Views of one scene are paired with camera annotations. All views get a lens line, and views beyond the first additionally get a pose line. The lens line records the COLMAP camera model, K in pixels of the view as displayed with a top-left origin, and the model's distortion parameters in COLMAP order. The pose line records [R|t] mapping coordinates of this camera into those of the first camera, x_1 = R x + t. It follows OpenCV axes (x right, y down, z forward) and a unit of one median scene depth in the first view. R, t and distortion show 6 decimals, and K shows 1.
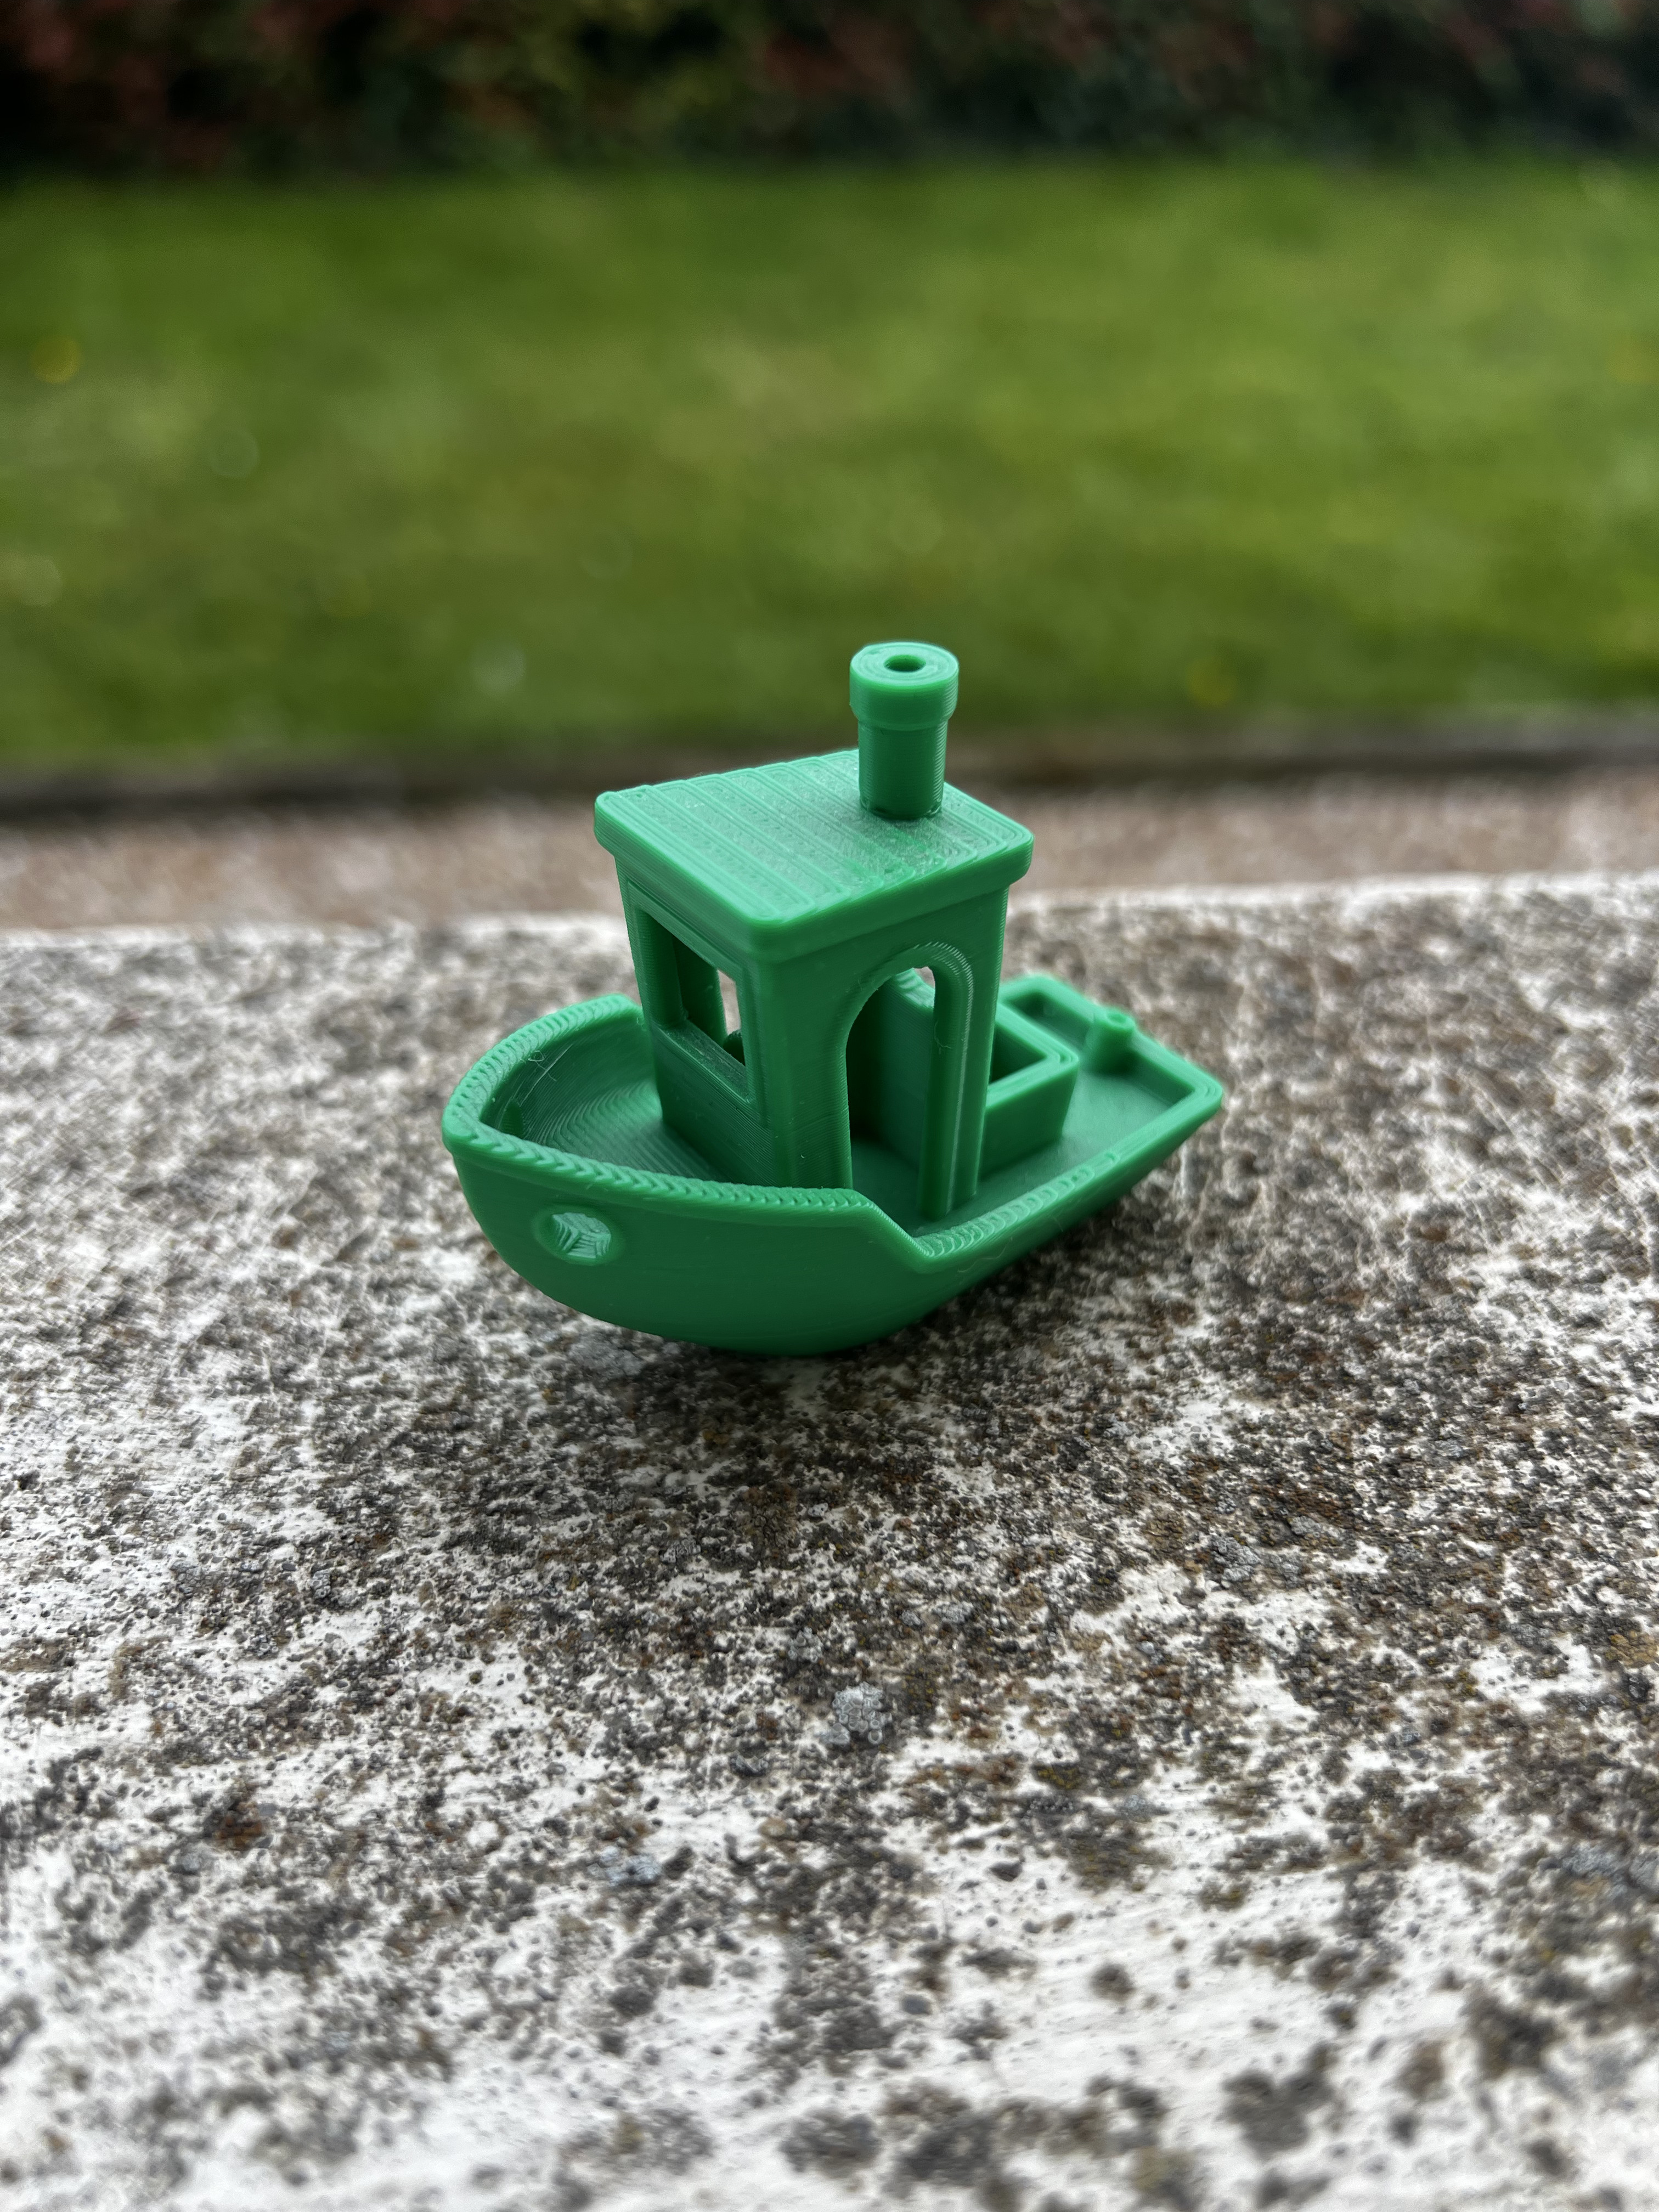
lens RADIAL K [[1736.3, 0, 835.2], [0, 1736.3, 1170.5], [0, 0, 1]] dist [-0.006338, -0.027935]
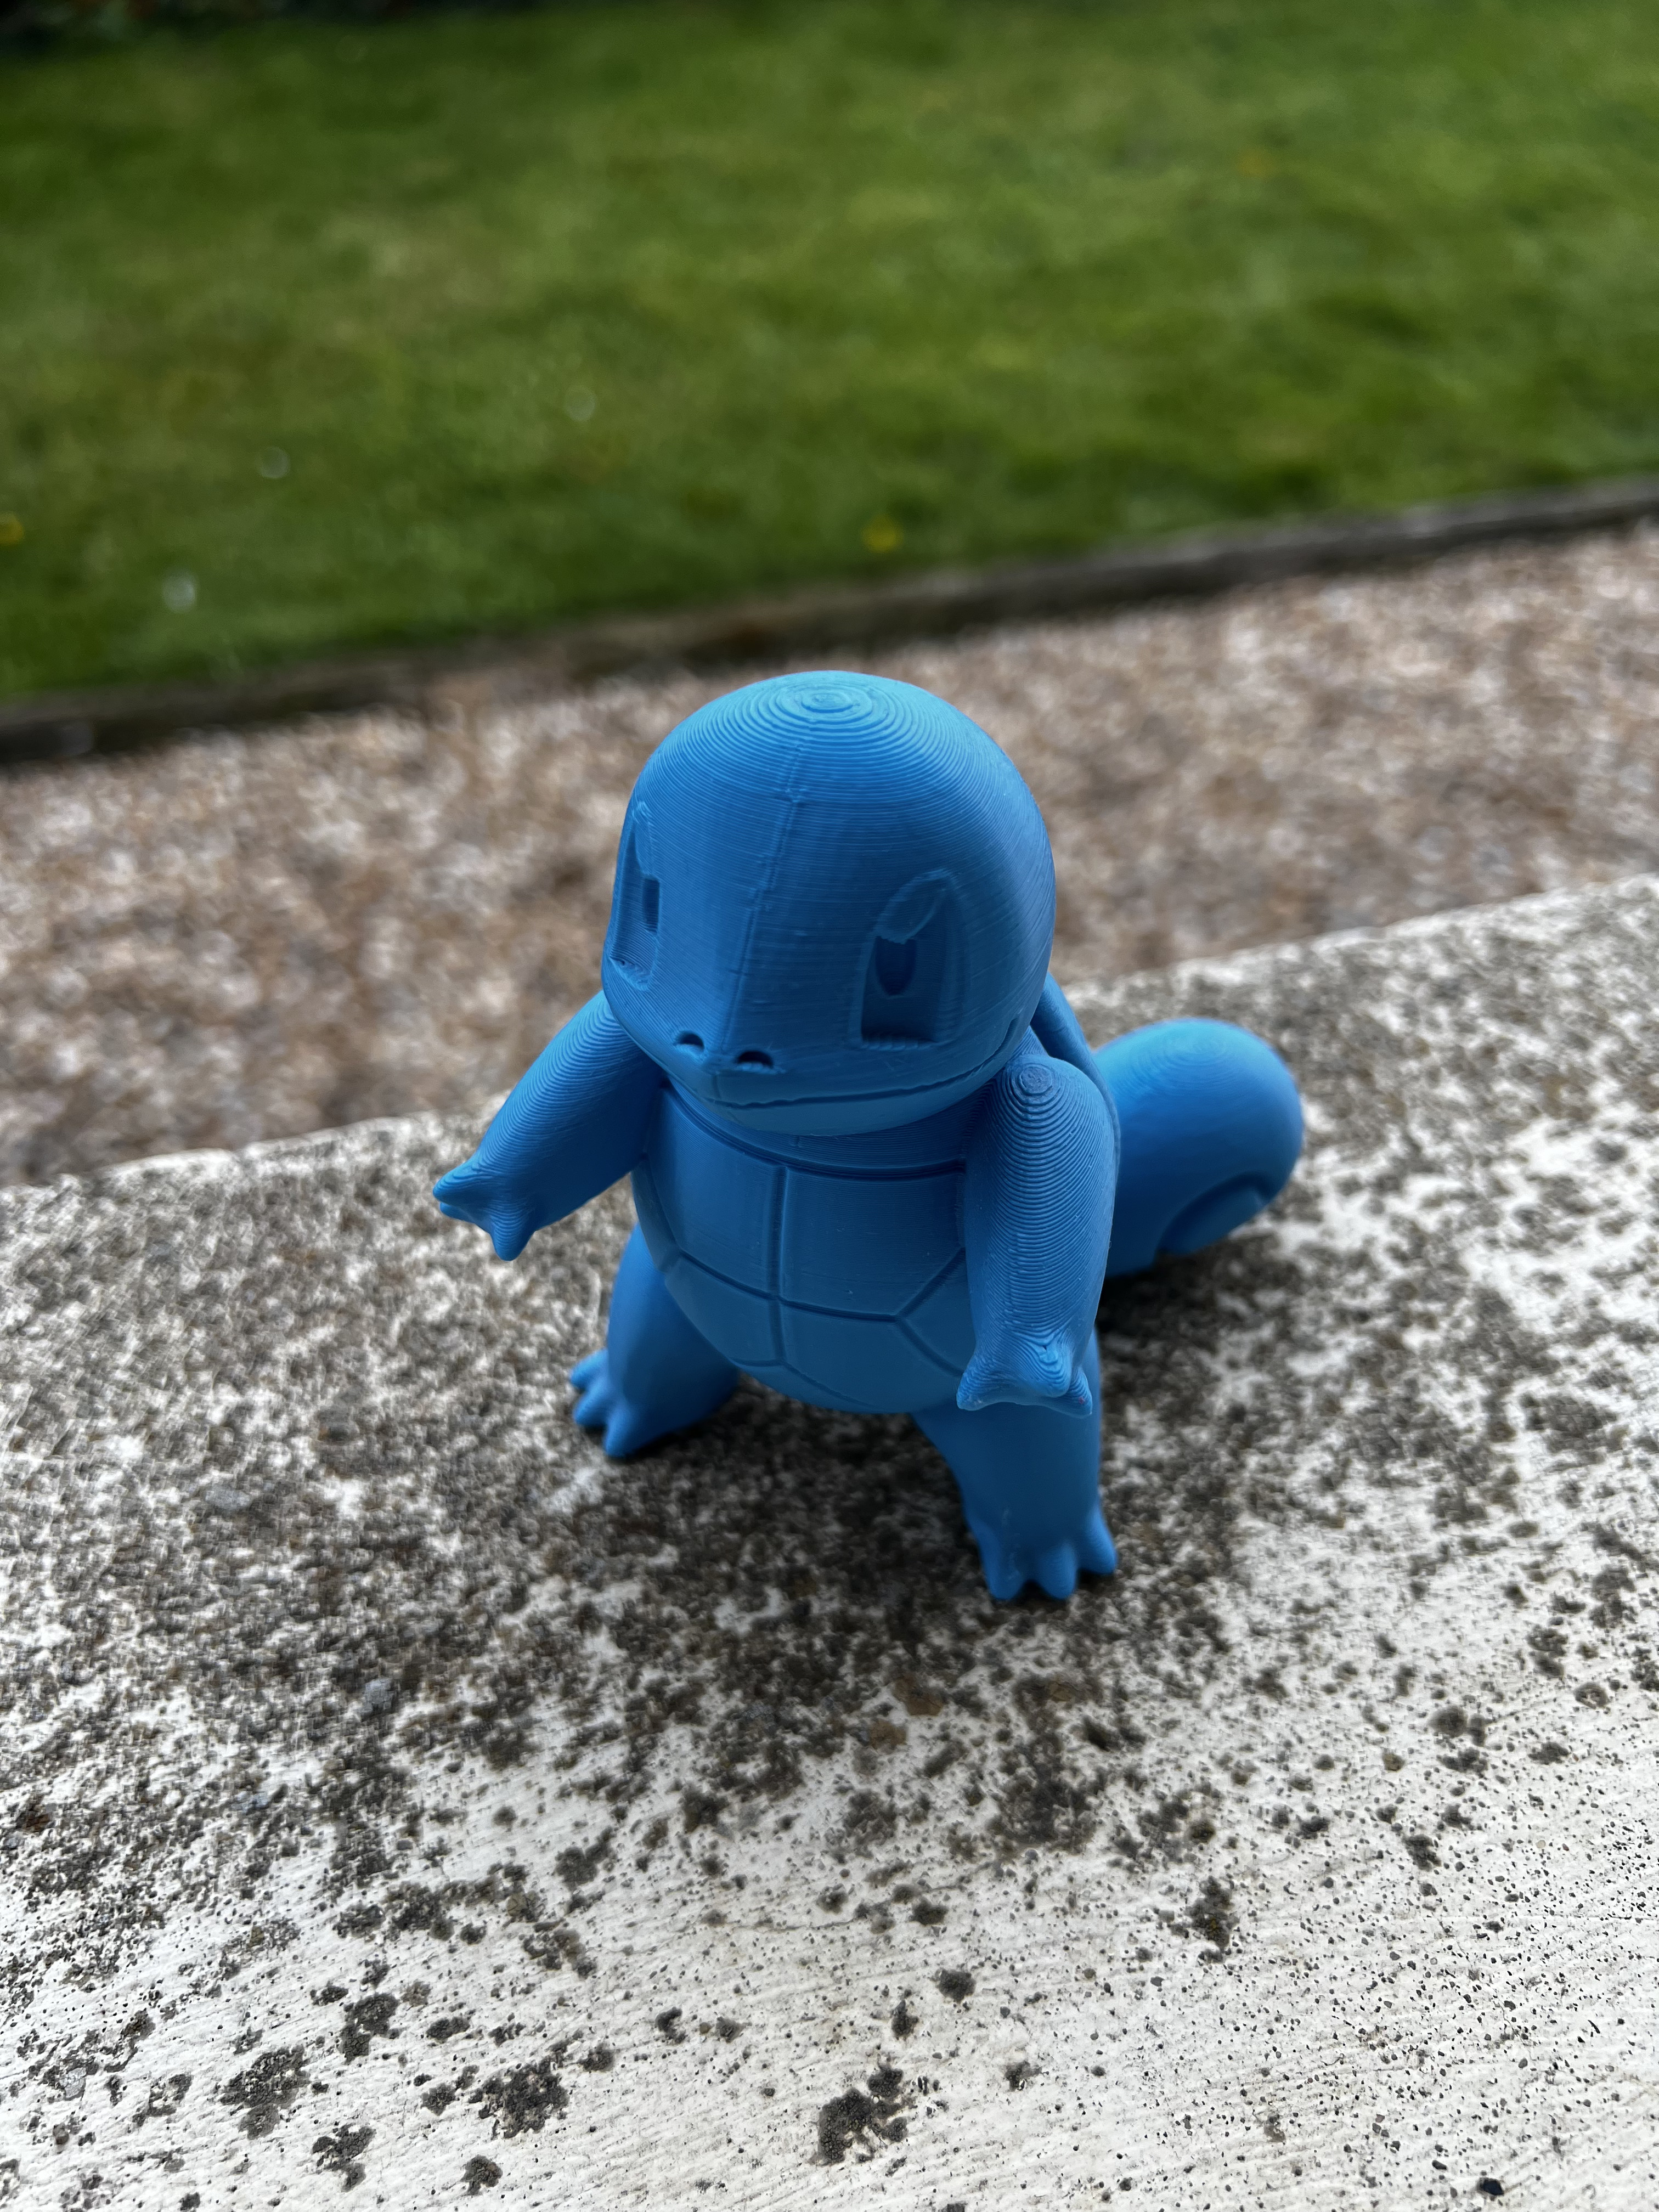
lens RADIAL K [[1736.3, 0, 817.6], [0, 1736.3, 1092.4], [0, 0, 1]] dist [-0.006338, -0.027935]
pose [[0.983916, -0.137393, 0.114157, 0.329267], [0.131896, 0.989769, 0.054420, -0.334282], [-0.120466, -0.038488, 0.991971, -0.794361]]
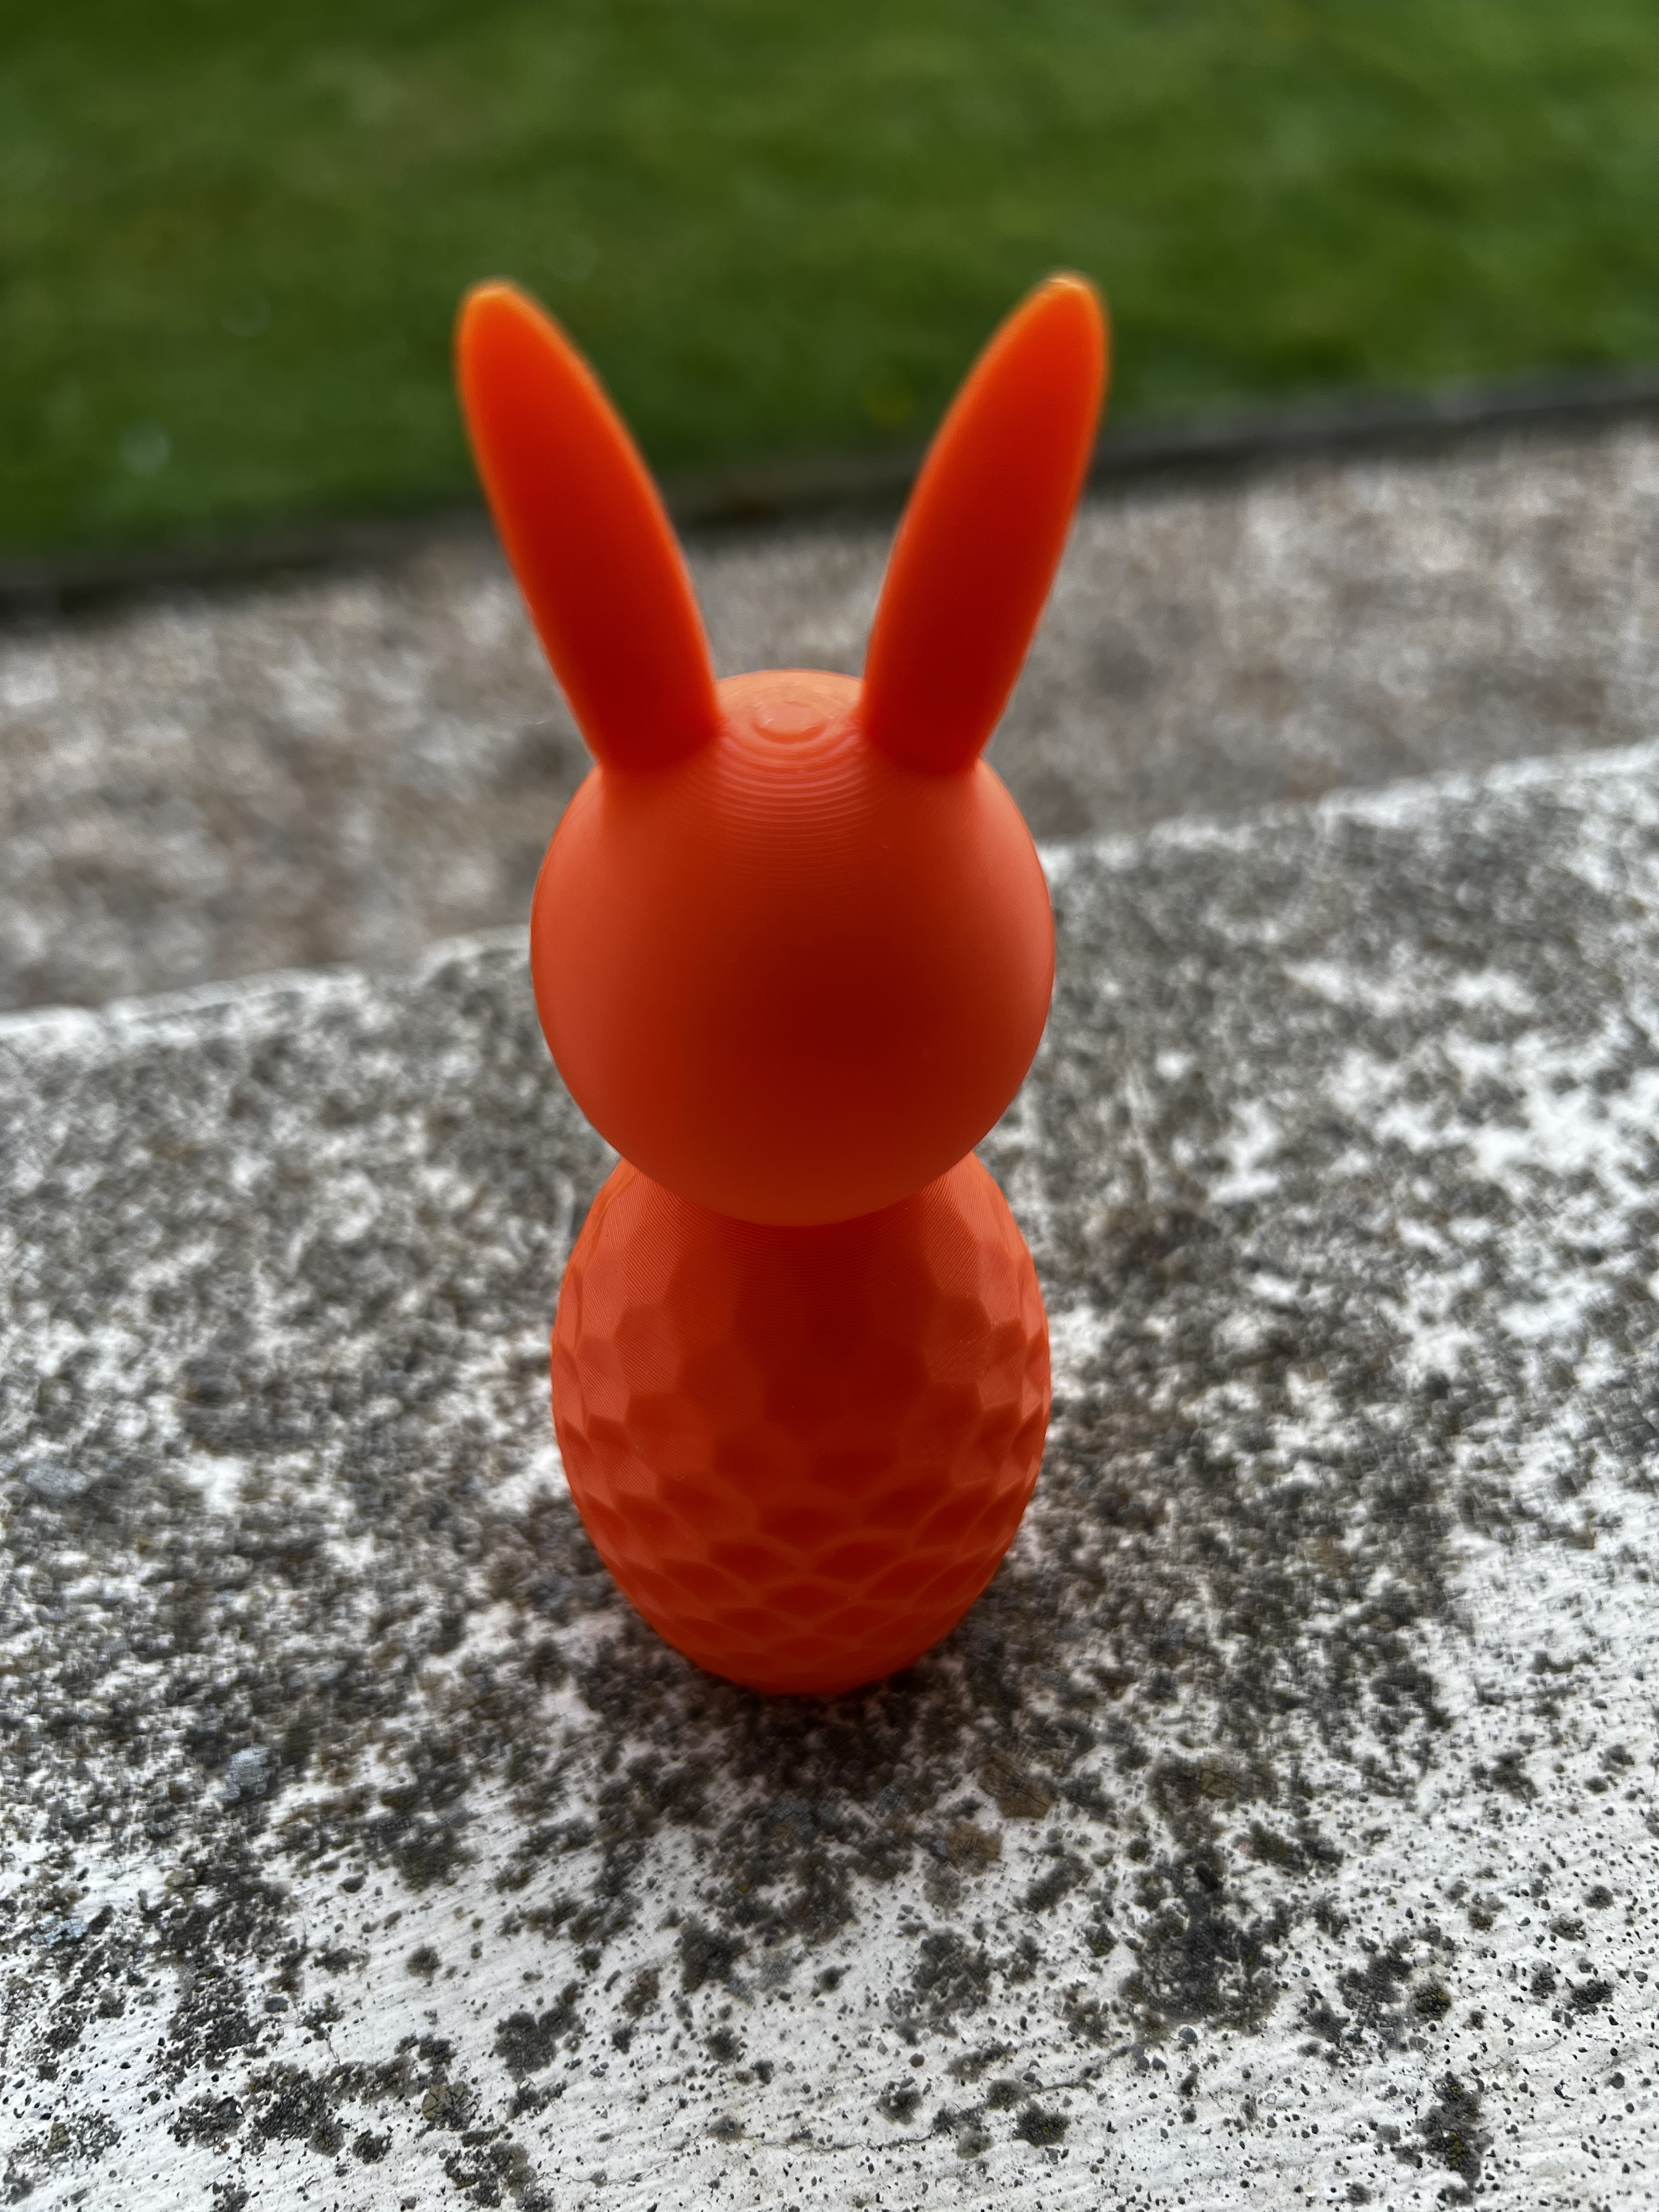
lens RADIAL K [[1736.3, 0, 815.5], [0, 1736.3, 1132.4], [0, 0, 1]] dist [-0.006338, -0.027935]
pose [[0.985539, -0.128348, 0.110632, 0.328695], [0.113341, 0.984659, 0.132666, -0.262911], [-0.125963, -0.118209, 0.984967, -0.248009]]
